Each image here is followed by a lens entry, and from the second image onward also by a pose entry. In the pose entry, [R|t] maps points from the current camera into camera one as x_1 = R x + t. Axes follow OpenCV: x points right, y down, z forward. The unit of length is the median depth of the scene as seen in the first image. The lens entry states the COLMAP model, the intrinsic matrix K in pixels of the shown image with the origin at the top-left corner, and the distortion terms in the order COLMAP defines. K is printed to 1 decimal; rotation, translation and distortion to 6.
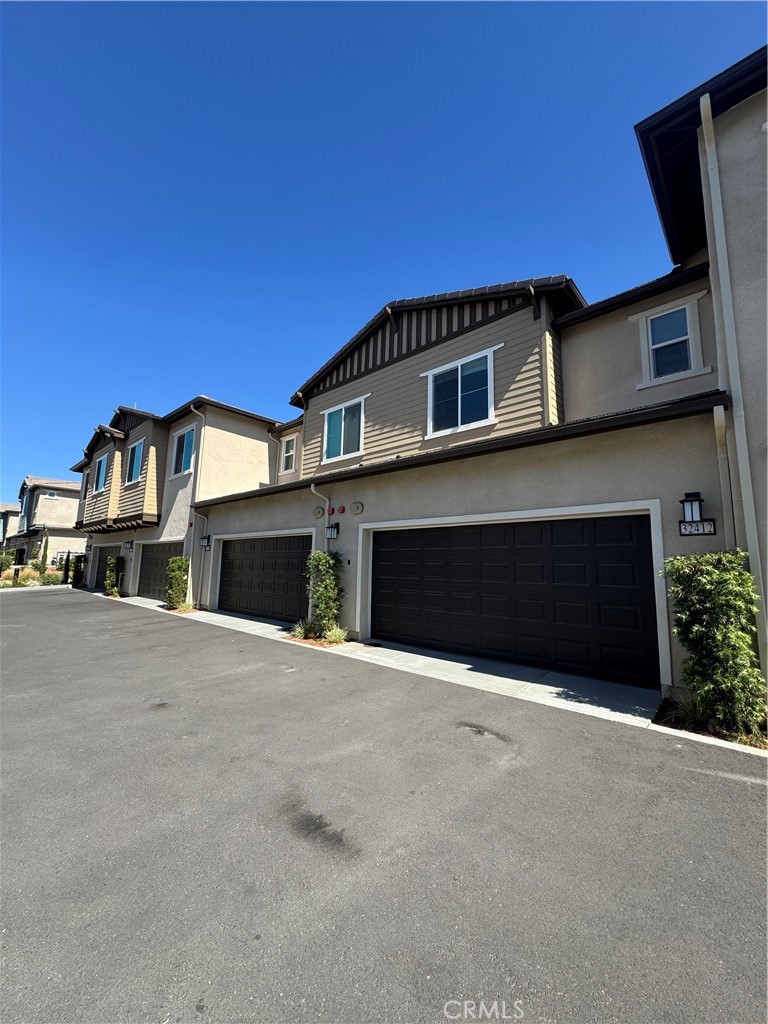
lens RADIAL K [[407.6, 0, 384.0], [0, 407.6, 512.0], [0, 0, 1]] dist [-0.012195, 0.003935]
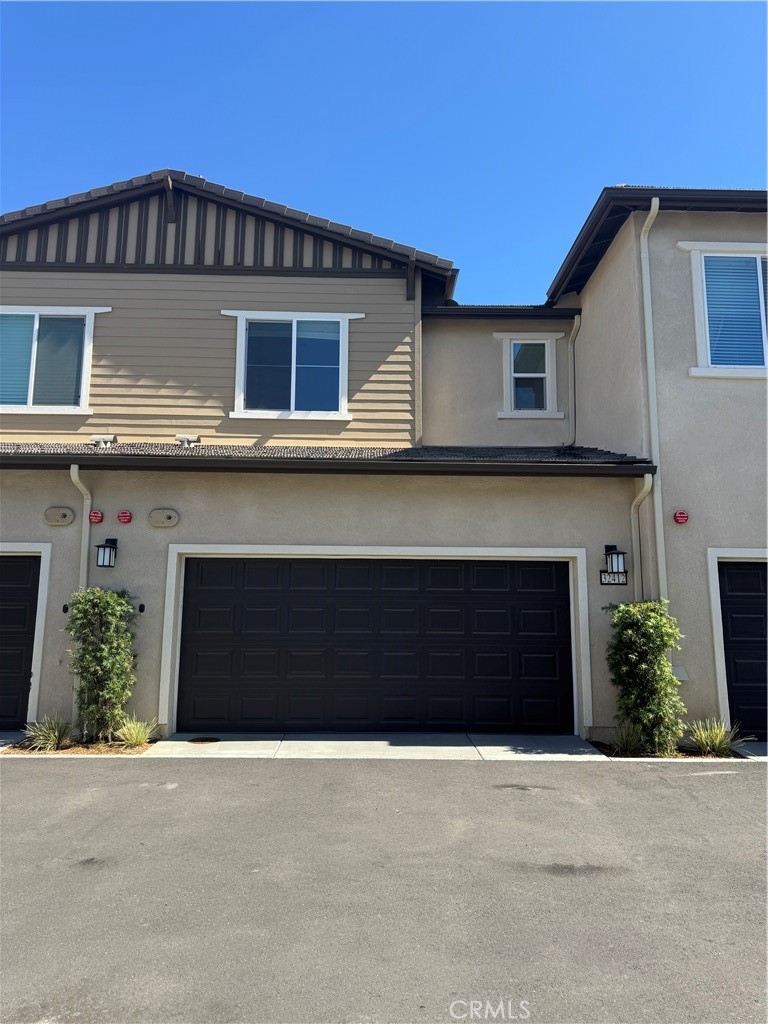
lens RADIAL K [[715.7, 0, 379.6], [0, 715.7, 518.4], [0, 0, 1]] dist [0.110486, -0.199982]
pose [[0.724494, 0.090748, 0.683281, -0.567700], [-0.086918, 0.995410, -0.040042, 0.006694], [-0.683779, -0.030379, 0.729057, 0.008812]]
